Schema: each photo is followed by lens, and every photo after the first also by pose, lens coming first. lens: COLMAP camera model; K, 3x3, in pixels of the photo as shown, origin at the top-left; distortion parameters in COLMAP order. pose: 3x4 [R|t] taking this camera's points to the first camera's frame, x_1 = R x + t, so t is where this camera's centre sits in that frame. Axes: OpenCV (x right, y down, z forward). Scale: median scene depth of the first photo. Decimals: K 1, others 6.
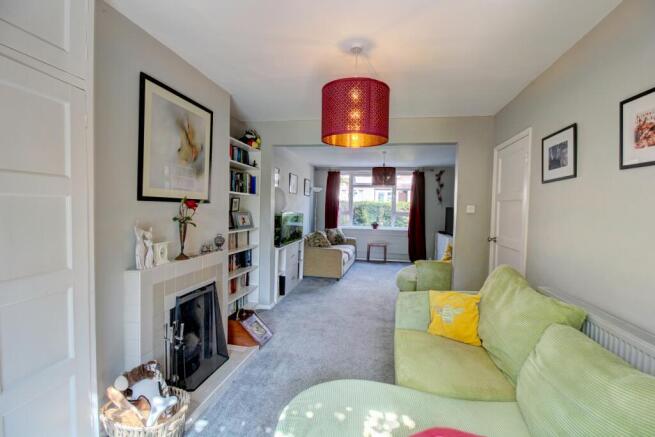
lens RADIAL K [[314.4, 0, 328.1], [0, 314.4, 219.8], [0, 0, 1]] dist [0.000373, -0.000010]
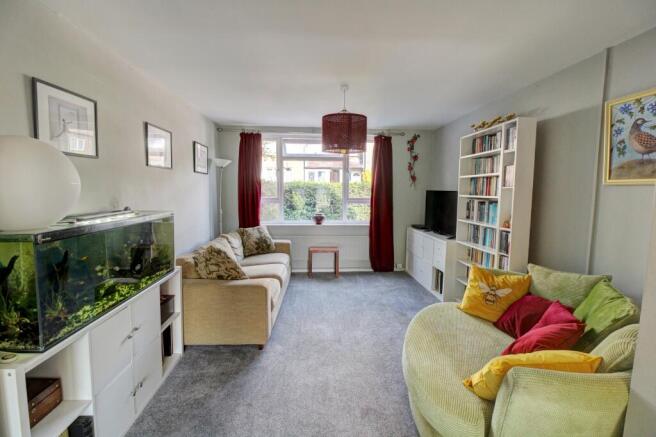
lens RADIAL K [[314.9, 0, 331.6], [0, 314.9, 217.3], [0, 0, 1]] dist [0.000373, -0.000010]
pose [[0.970792, -0.035675, 0.237257, 0.020871], [0.022545, 0.998072, 0.057826, -0.023527], [-0.238863, -0.050788, 0.969724, 0.372084]]
